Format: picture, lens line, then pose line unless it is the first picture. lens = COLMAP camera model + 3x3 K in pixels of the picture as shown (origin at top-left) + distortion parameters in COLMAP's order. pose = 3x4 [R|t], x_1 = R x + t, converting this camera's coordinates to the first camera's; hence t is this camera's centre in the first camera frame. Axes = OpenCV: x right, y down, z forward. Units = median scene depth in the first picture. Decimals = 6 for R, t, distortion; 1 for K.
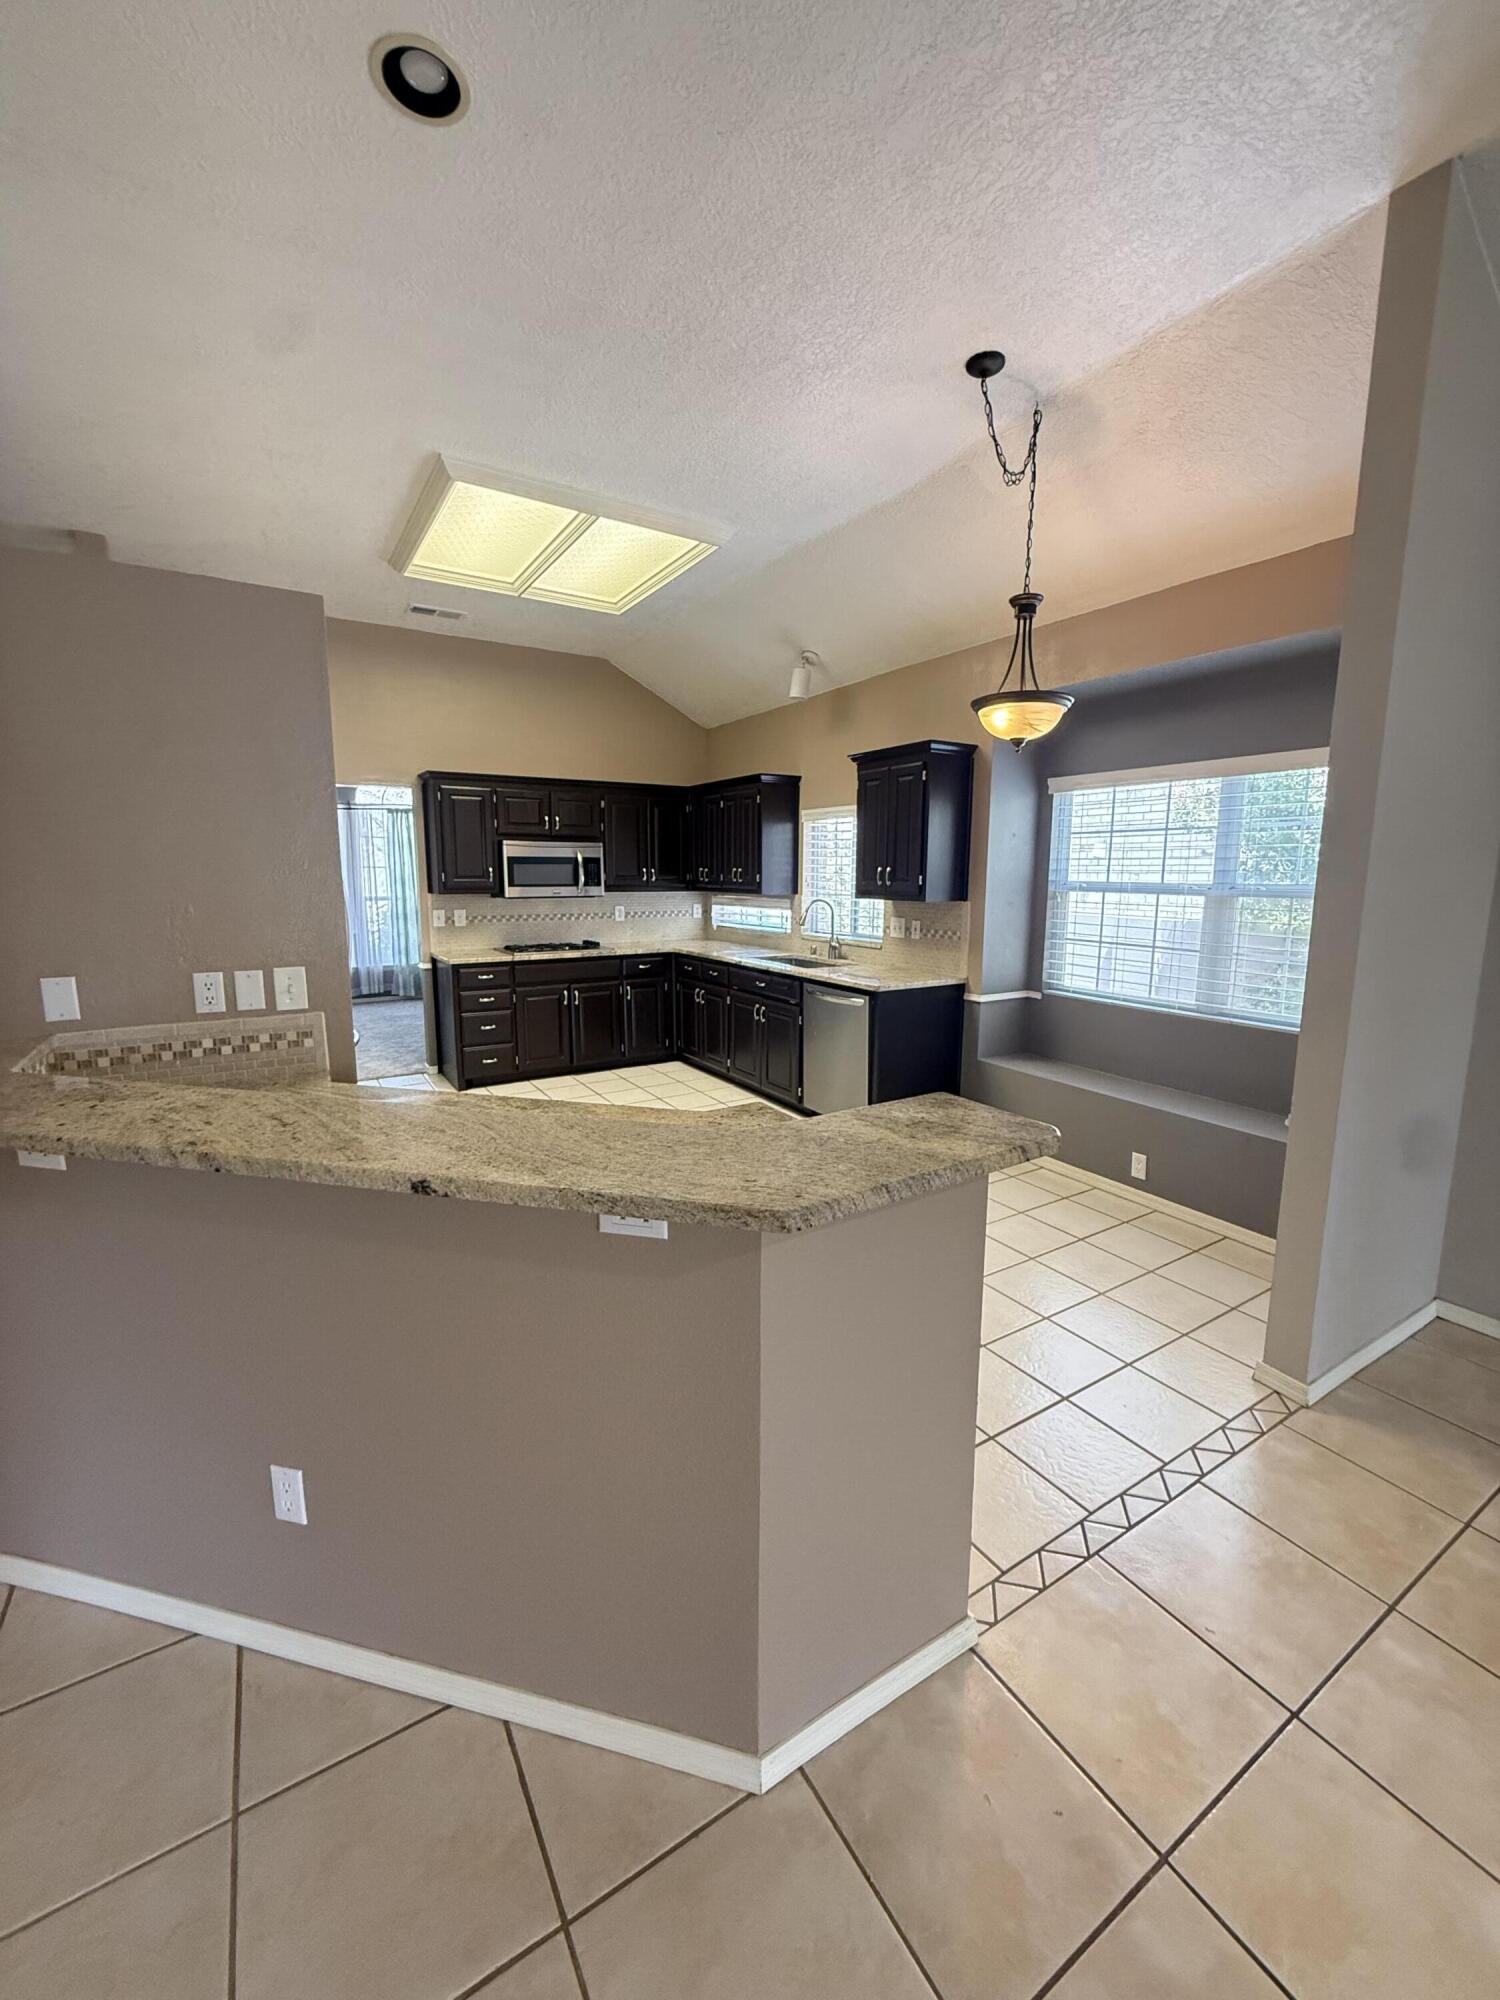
lens RADIAL K [[797.6, 0, 750.5], [0, 797.6, 994.6], [0, 0, 1]] dist [-0.000876, 0.000454]
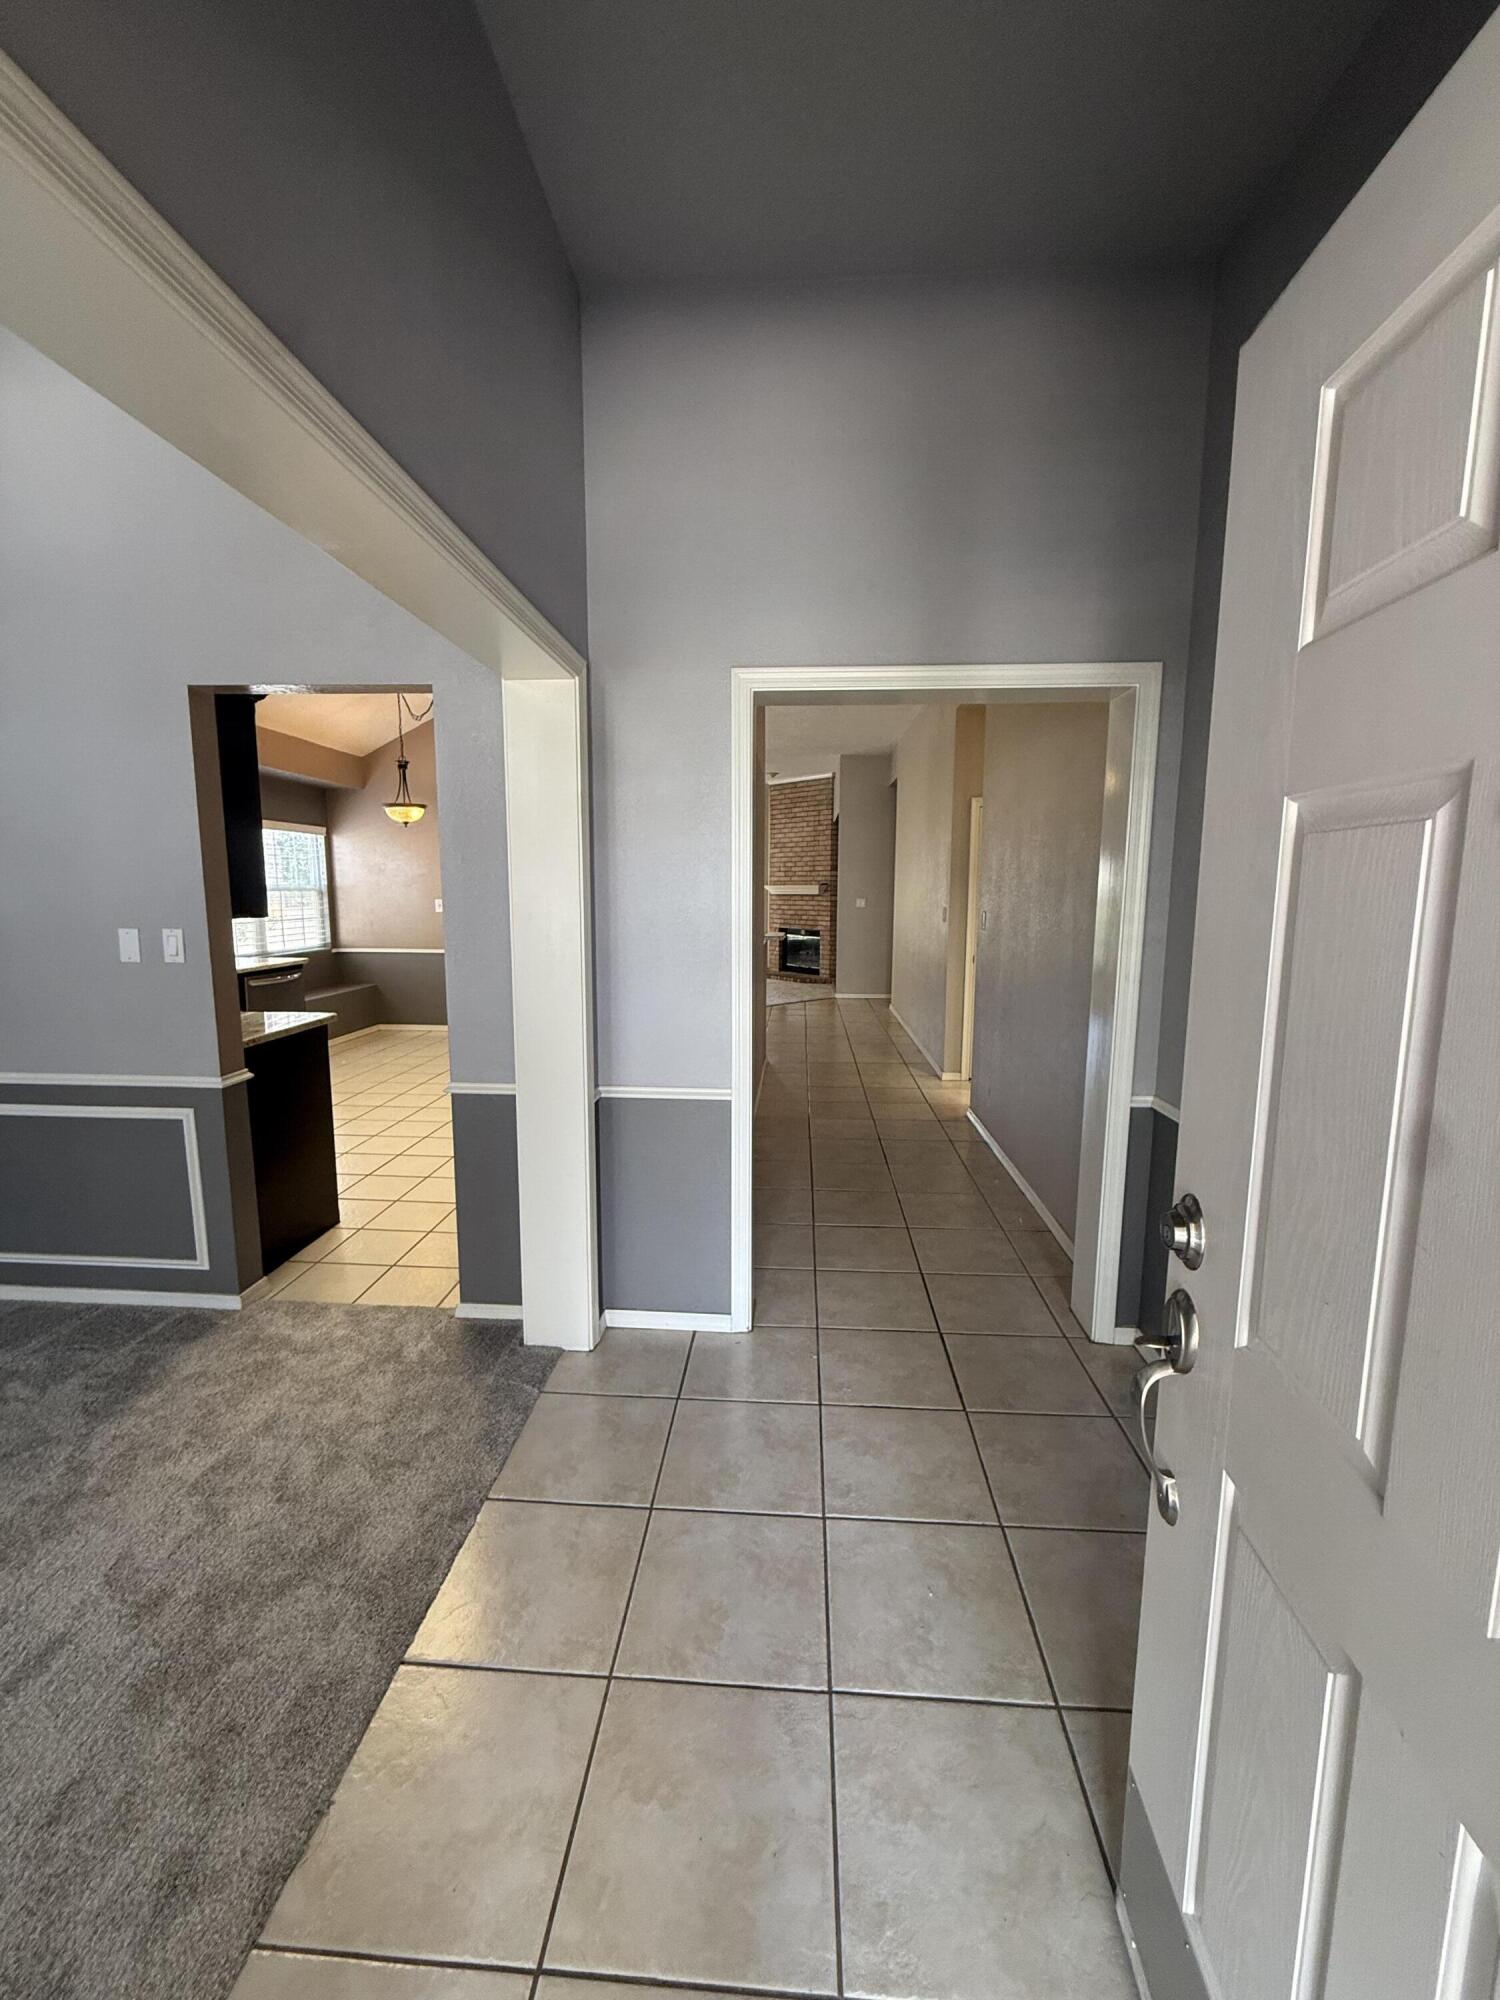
lens RADIAL K [[797.6, 0, 750.5], [0, 797.6, 994.6], [0, 0, 1]] dist [-0.000876, 0.000454]
pose [[-0.815972, -0.084943, 0.571817, -0.950388], [0.080854, 0.962654, 0.258379, -0.184623], [-0.572409, 0.257064, -0.778631, 1.220490]]
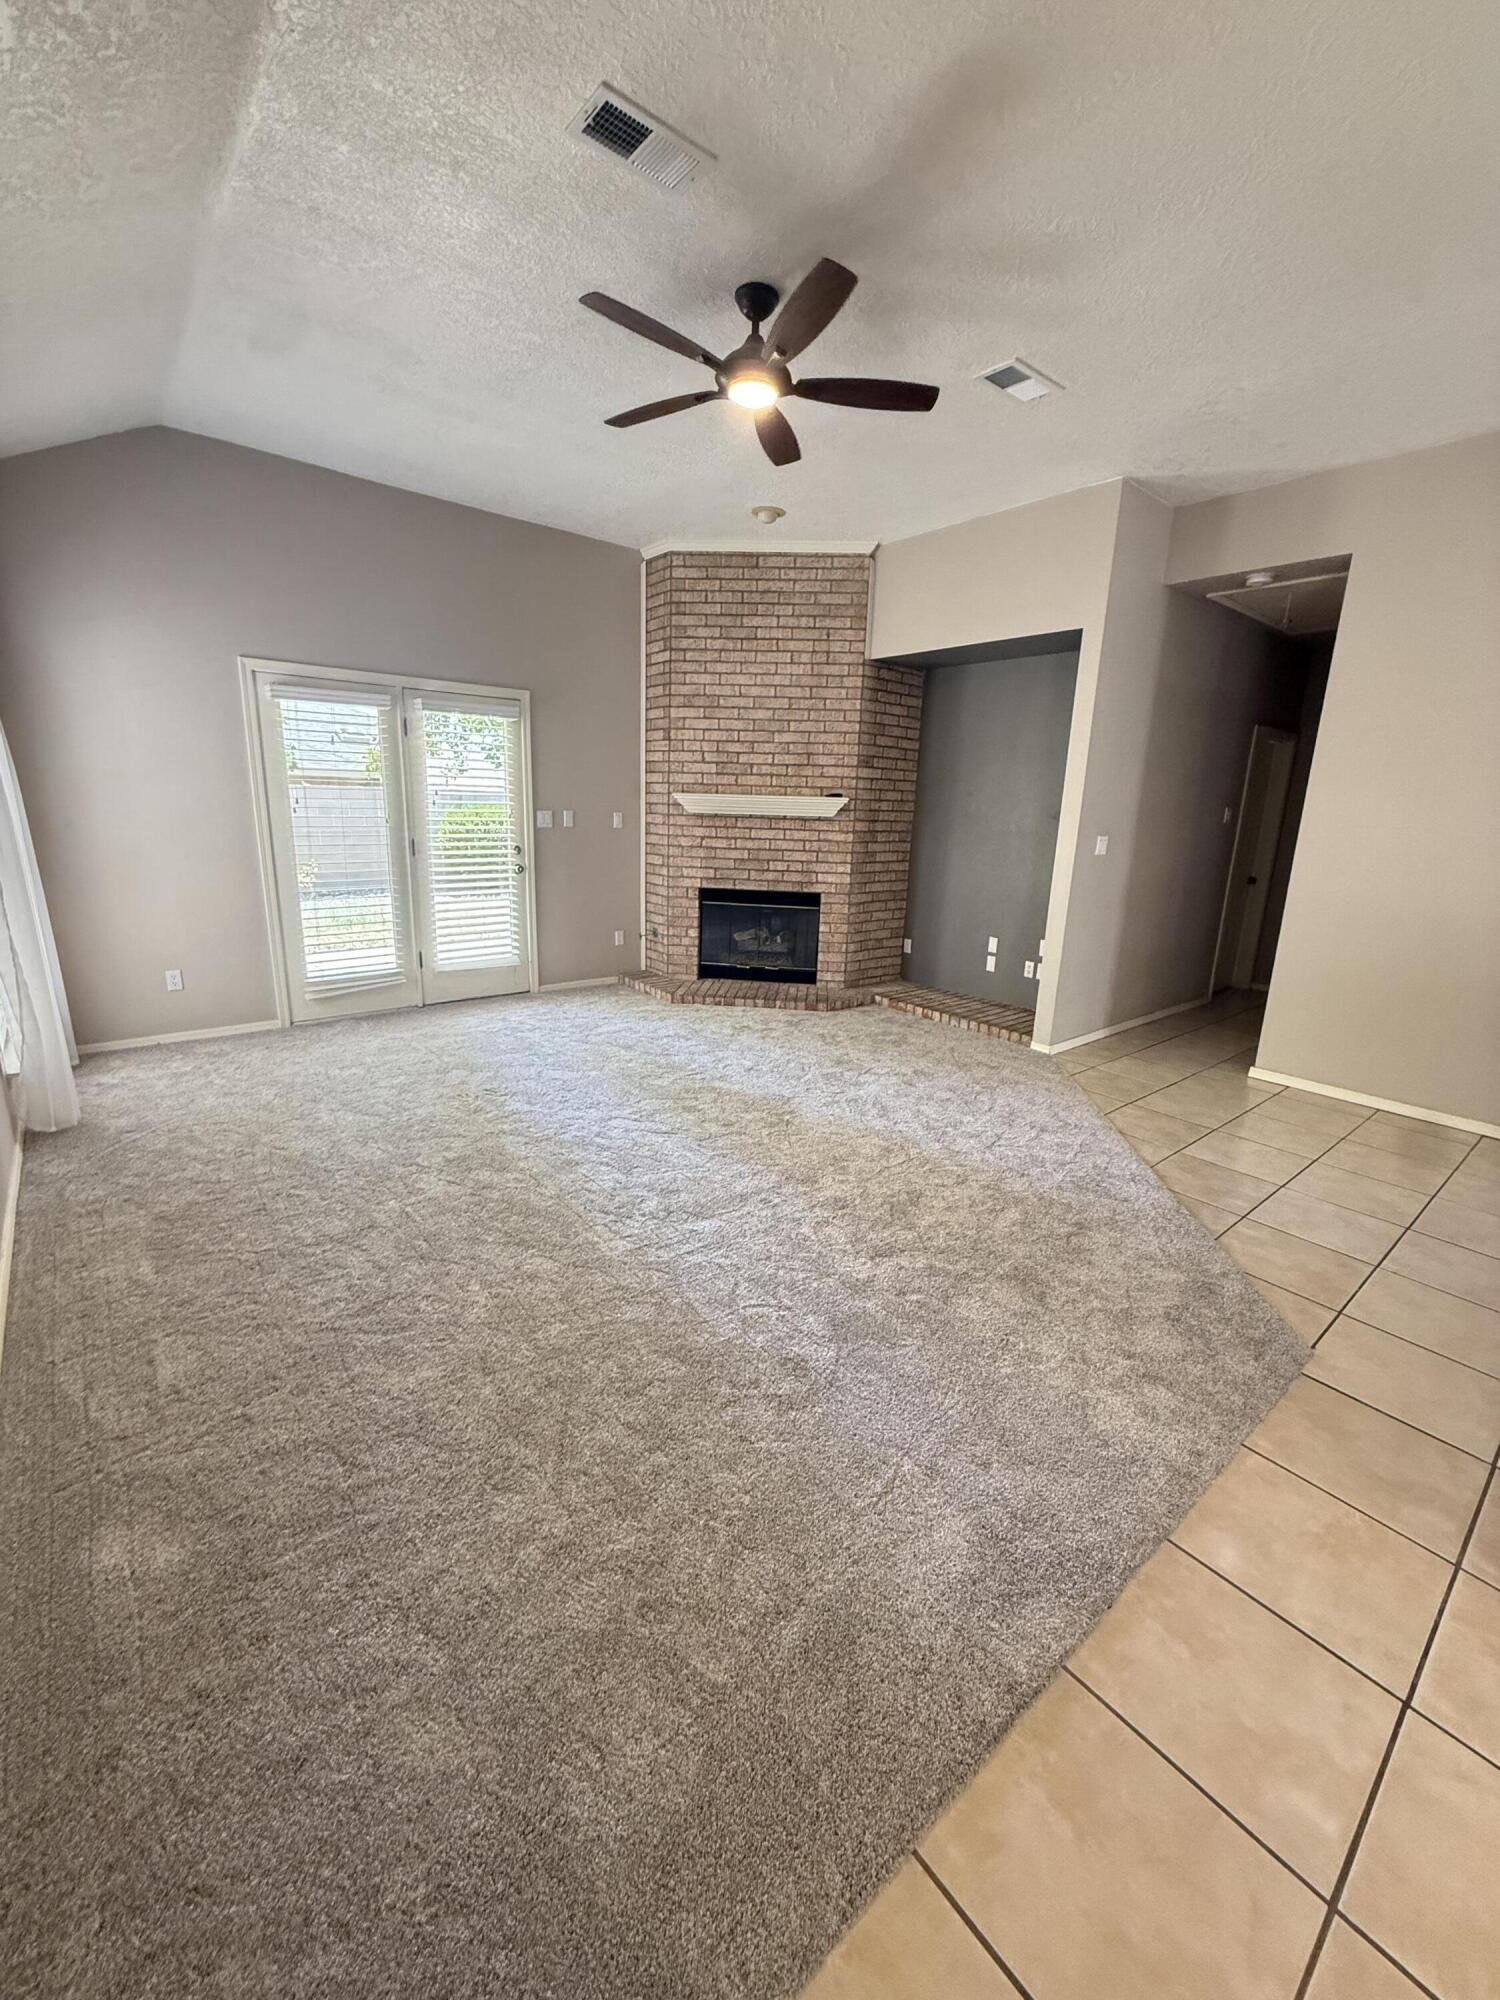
lens RADIAL K [[797.6, 0, 750.5], [0, 797.6, 994.6], [0, 0, 1]] dist [-0.000876, 0.000454]
pose [[-0.989068, -0.001626, -0.147454, 0.404488], [-0.058332, 0.922695, 0.381091, -0.045926], [0.135435, 0.385526, -0.912703, 0.364644]]
